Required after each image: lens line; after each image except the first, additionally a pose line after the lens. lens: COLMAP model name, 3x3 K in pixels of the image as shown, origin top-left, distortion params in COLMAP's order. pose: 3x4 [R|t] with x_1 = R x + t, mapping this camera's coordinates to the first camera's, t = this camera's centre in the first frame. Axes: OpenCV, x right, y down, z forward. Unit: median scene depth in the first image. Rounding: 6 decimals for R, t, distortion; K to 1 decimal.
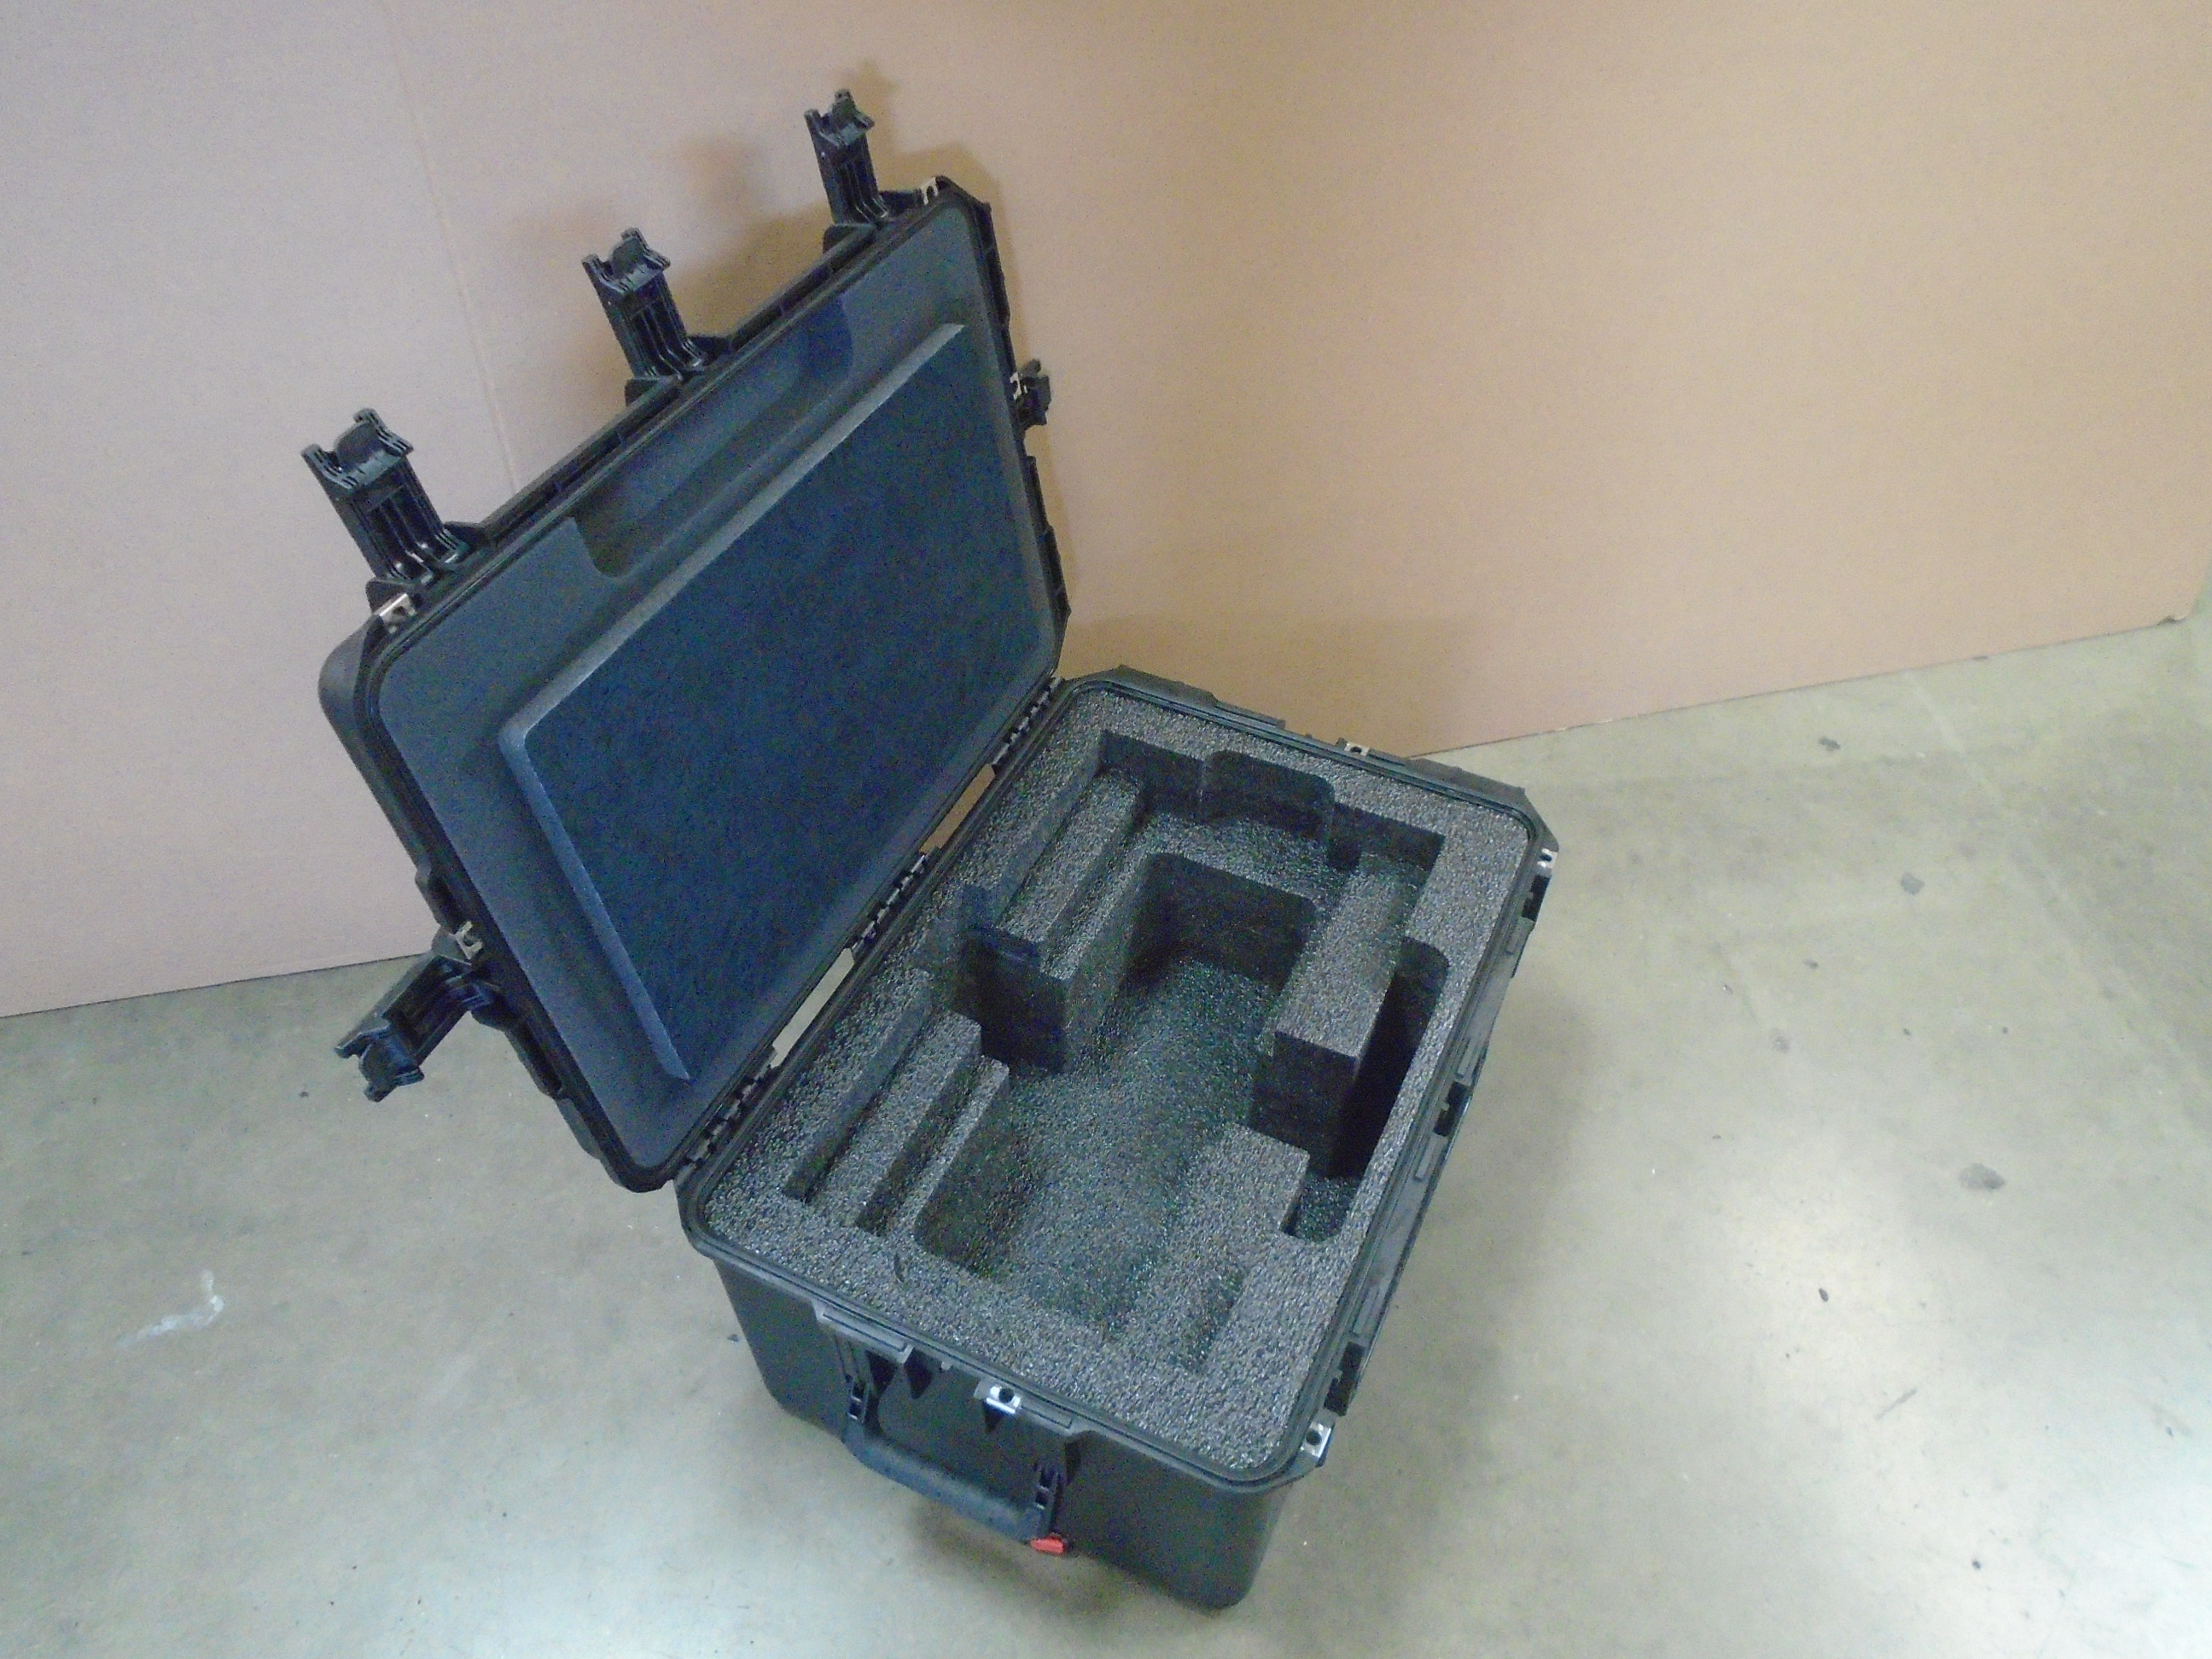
lens RADIAL K [[1693.4, 0, 1079.4], [0, 1693.4, 831.5], [0, 0, 1]] dist [-0.007851, -0.001425]
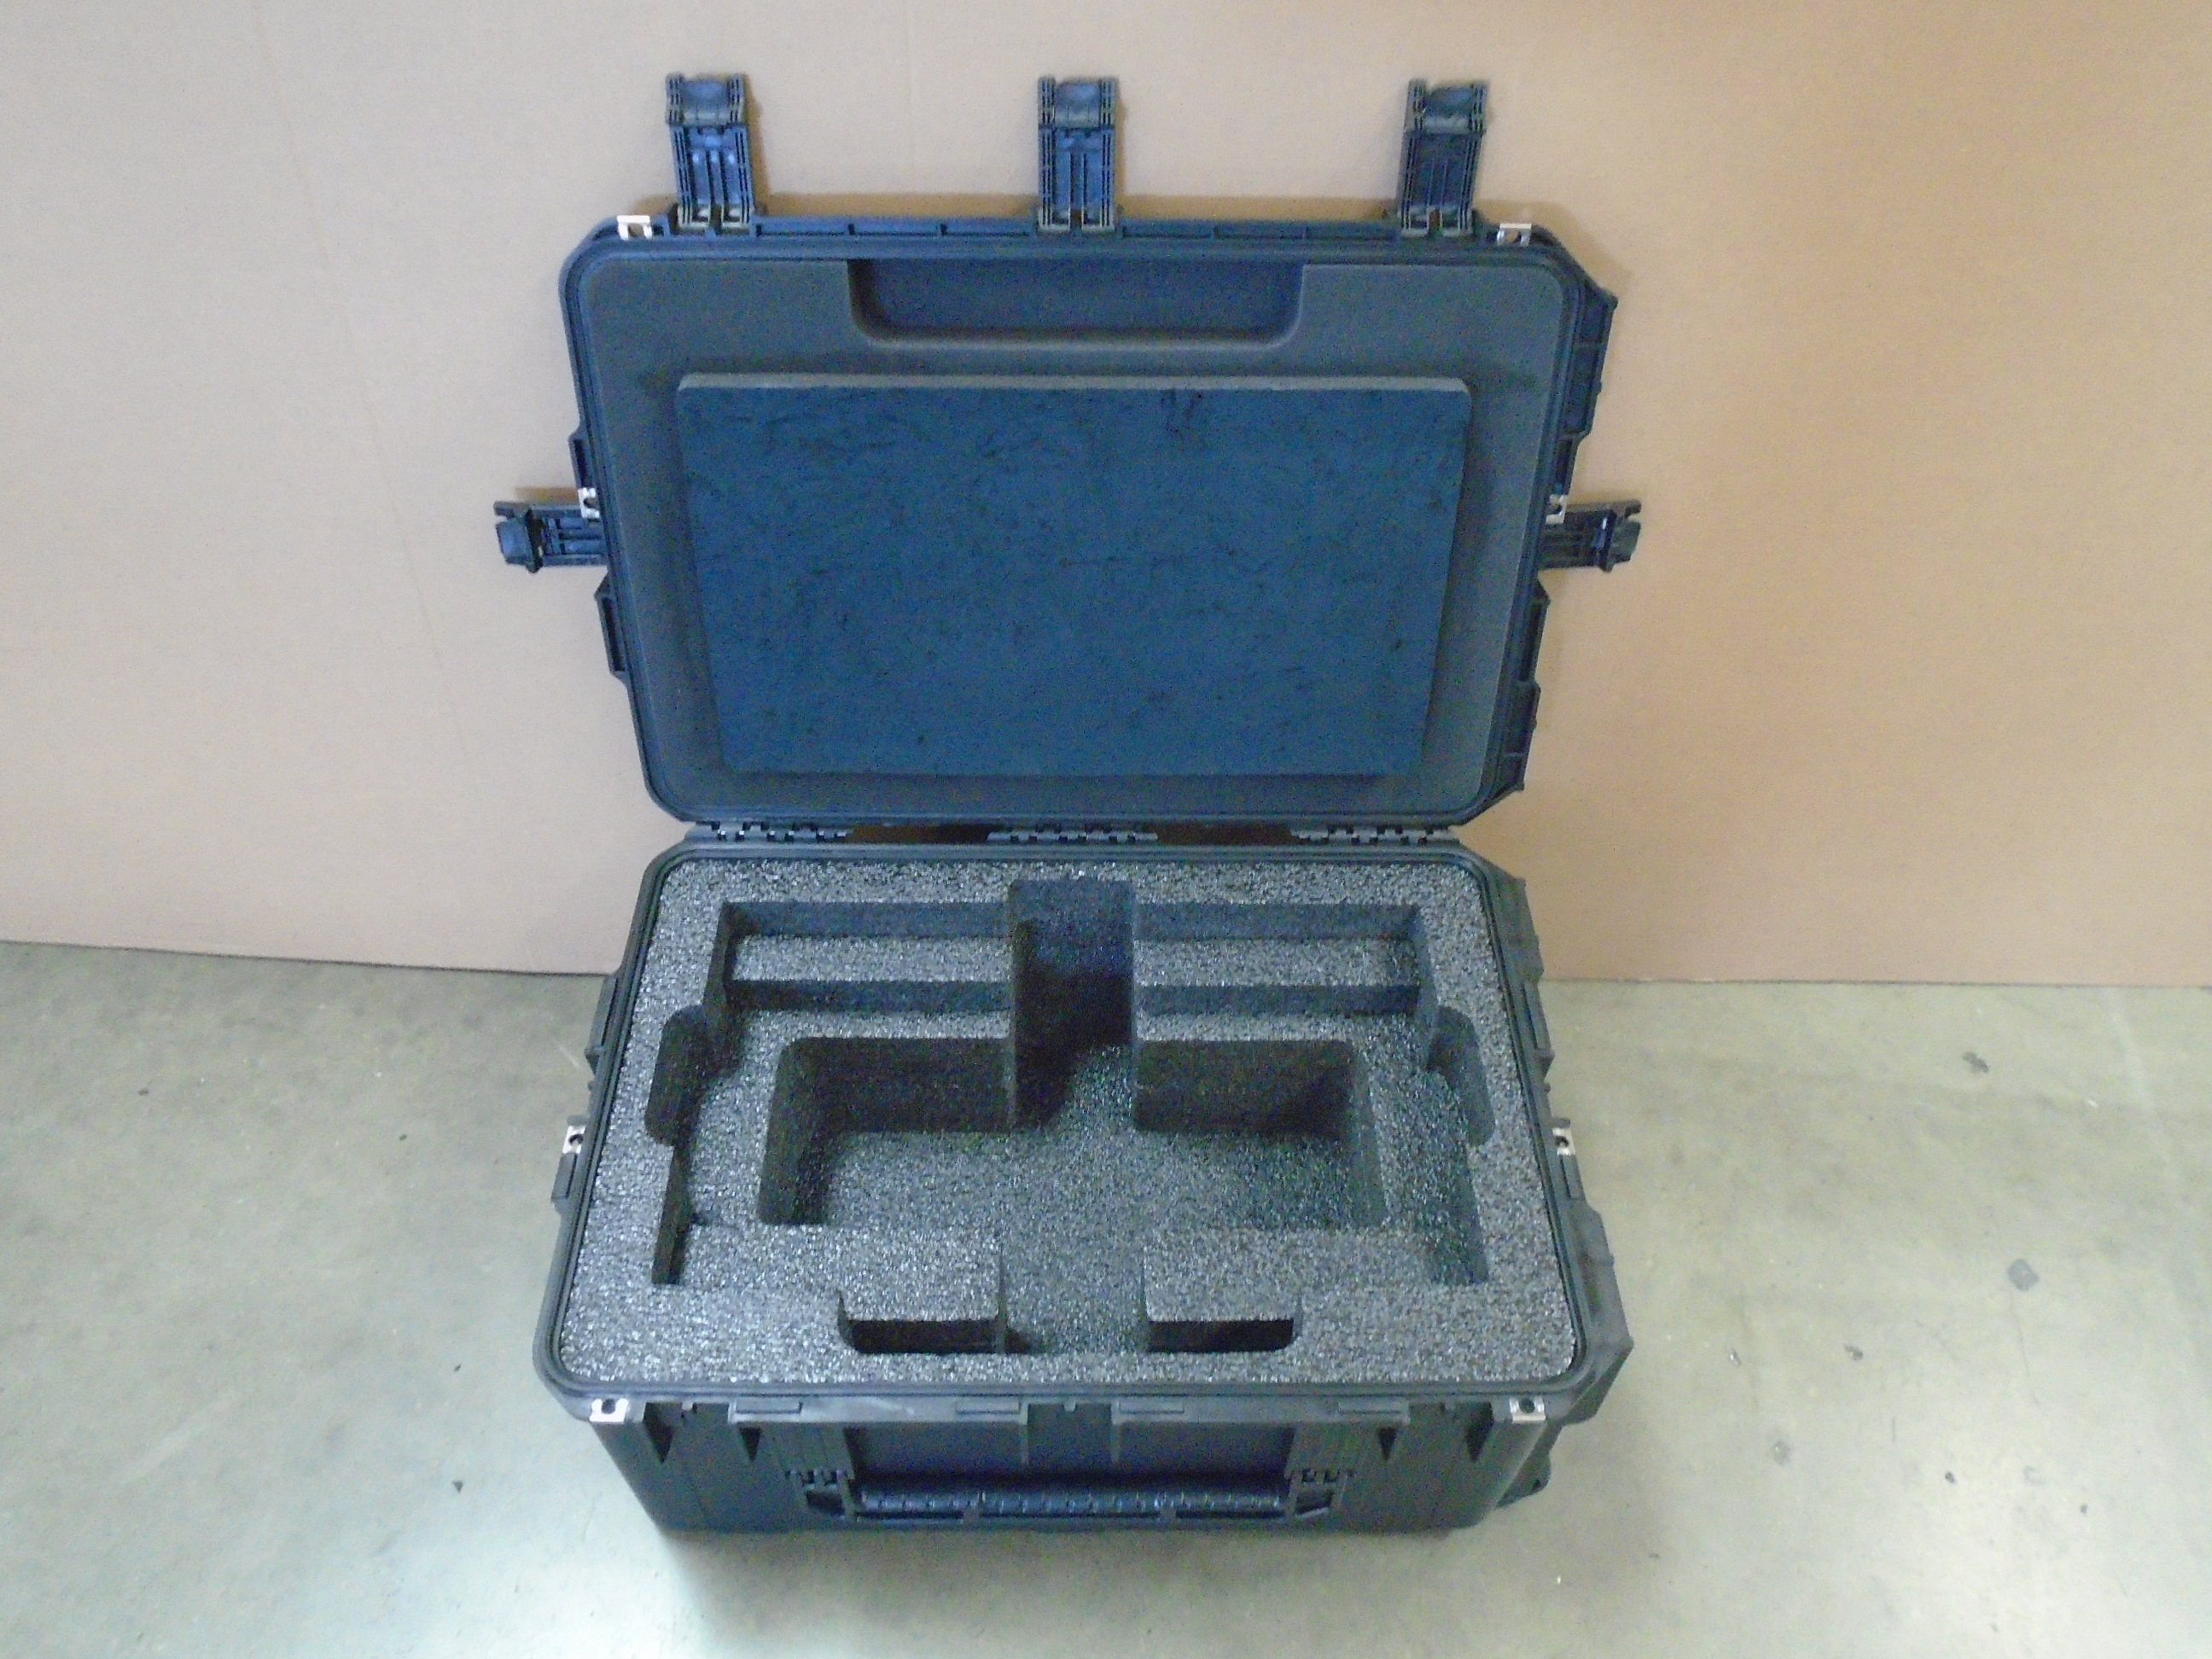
lens RADIAL K [[1693.4, 0, 1079.4], [0, 1693.4, 831.5], [0, 0, 1]] dist [-0.007851, -0.001425]
pose [[0.437727, 0.674774, -0.594201, 0.457668], [-0.656687, 0.691346, 0.301335, -0.249443], [0.614132, 0.258302, 0.745736, 0.273949]]
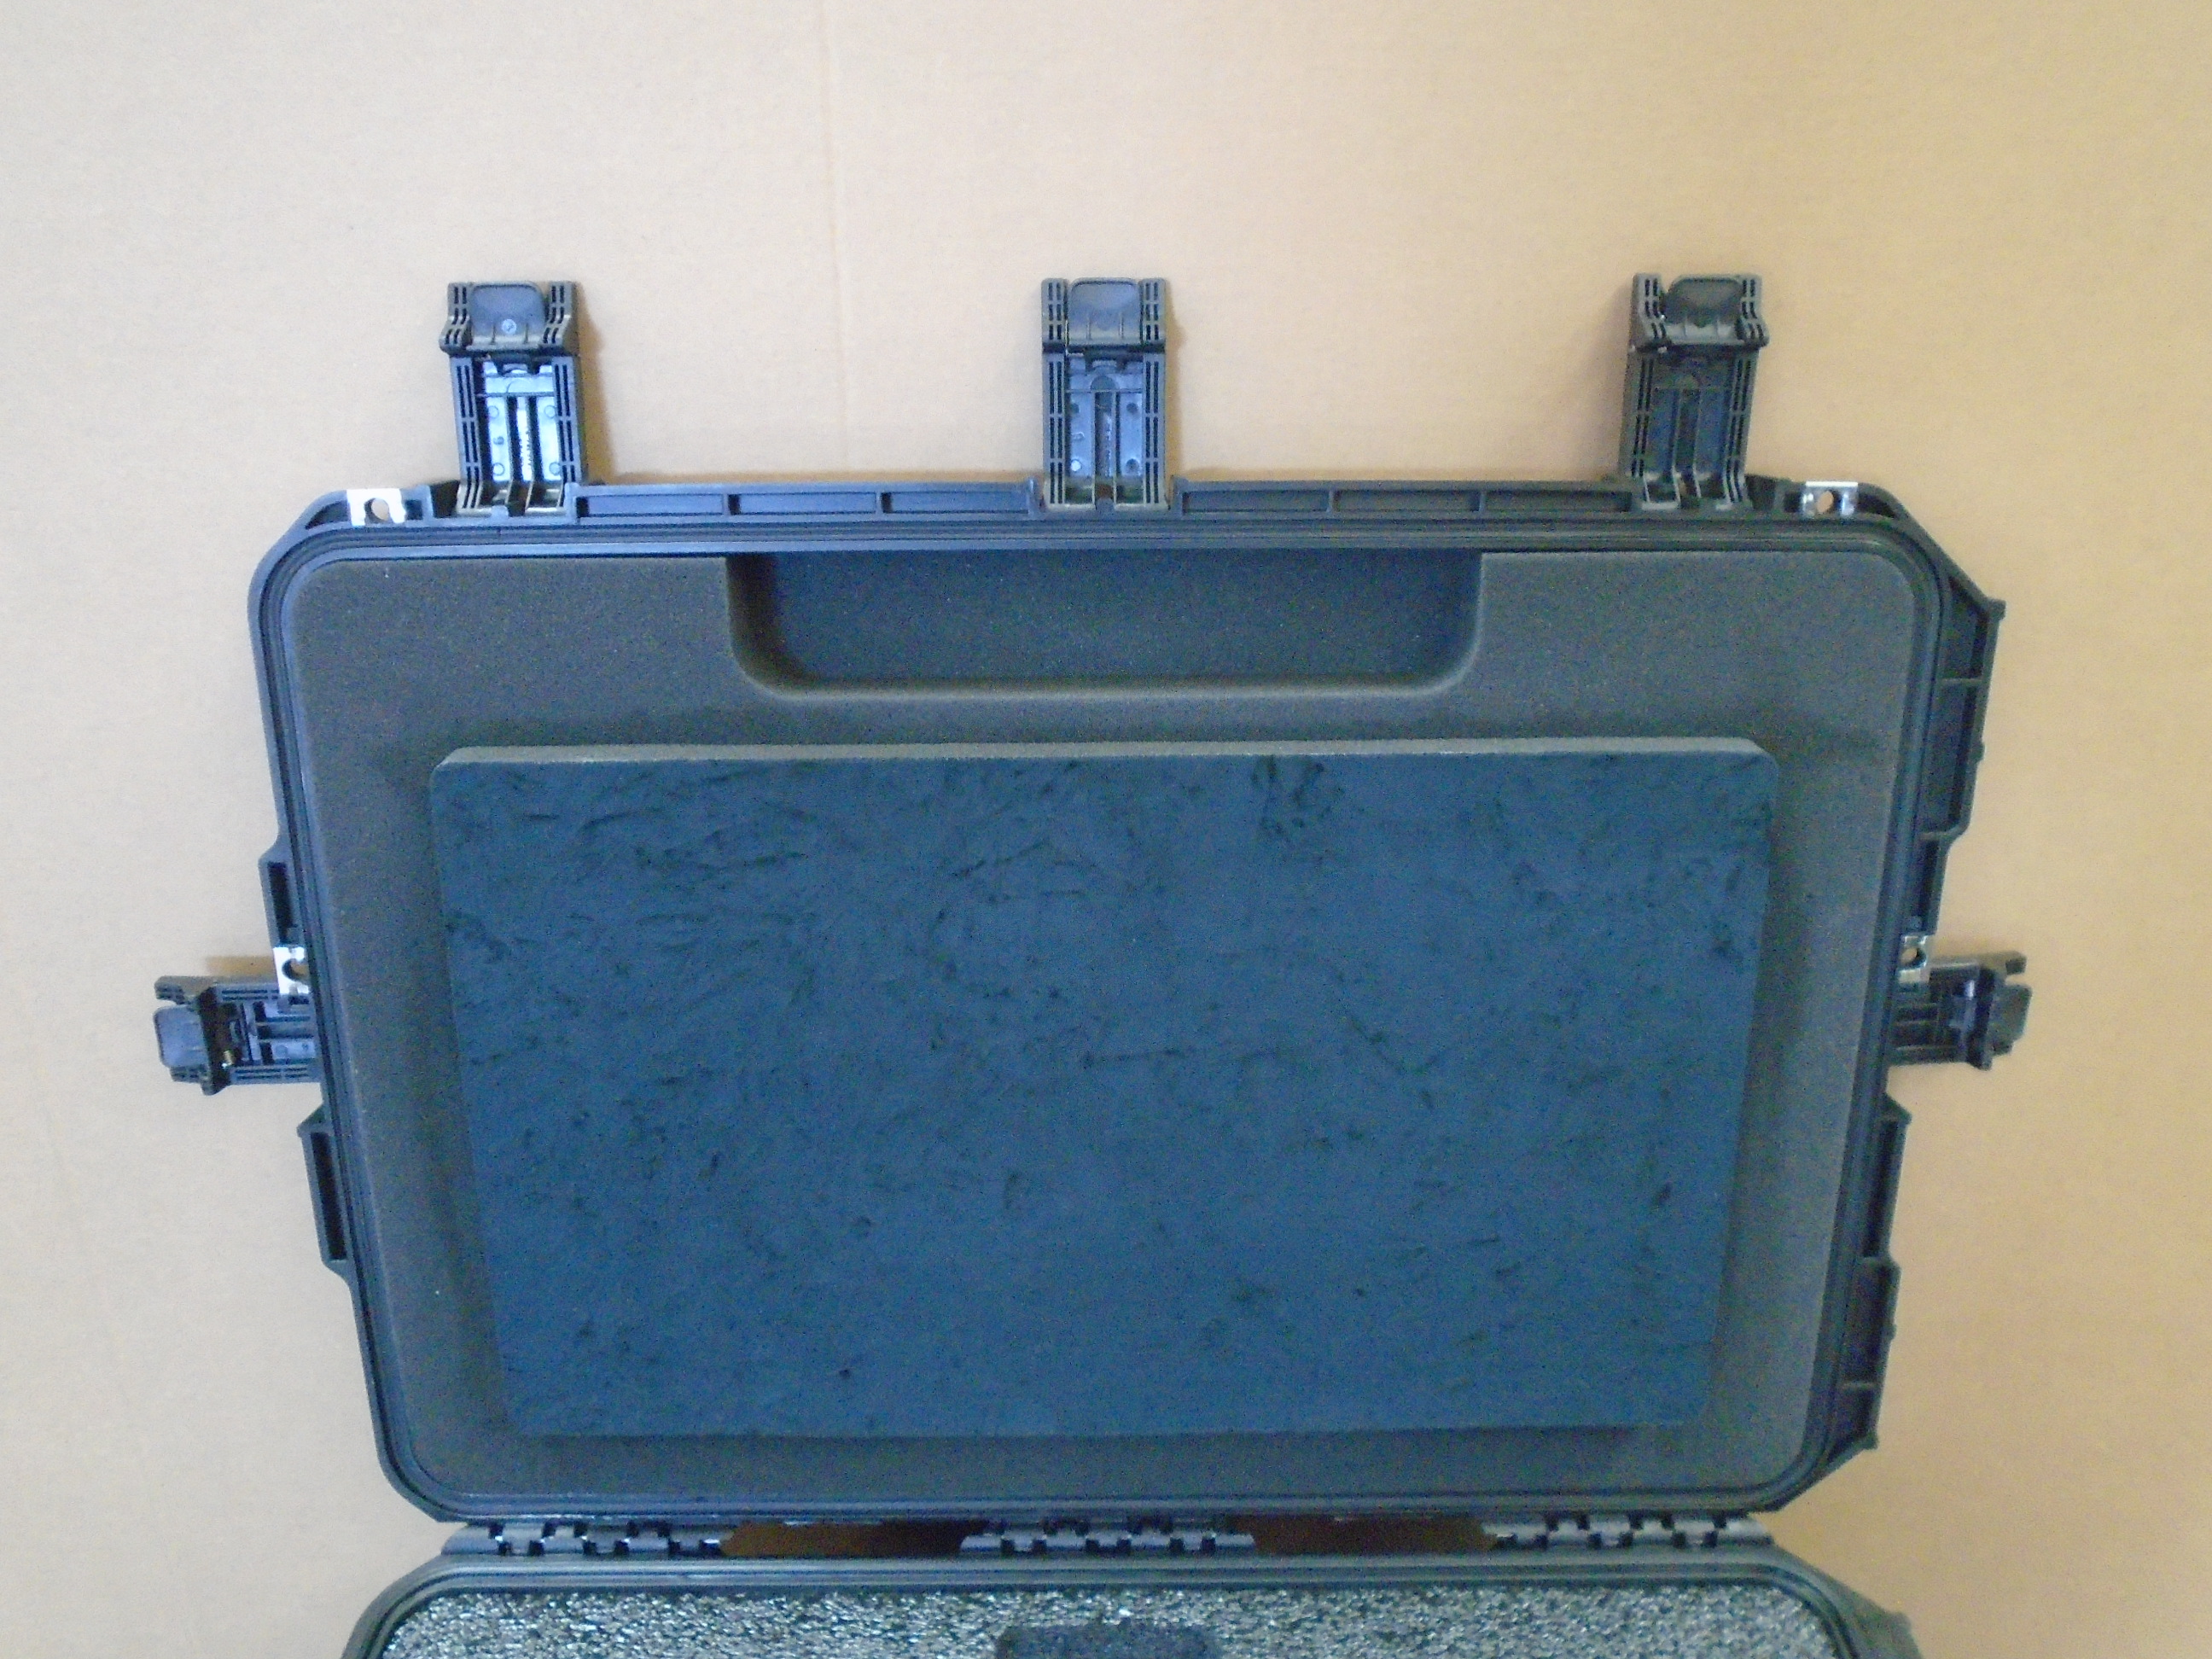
lens RADIAL K [[1699.9, 0, 1099.9], [0, 1699.9, 809.5], [0, 0, 1]] dist [-0.009542, 0.003469]
pose [[0.445804, 0.428520, -0.785894, 0.225826], [-0.647559, 0.760542, 0.047364, -0.165193], [0.618002, 0.487798, 0.616544, 0.520543]]
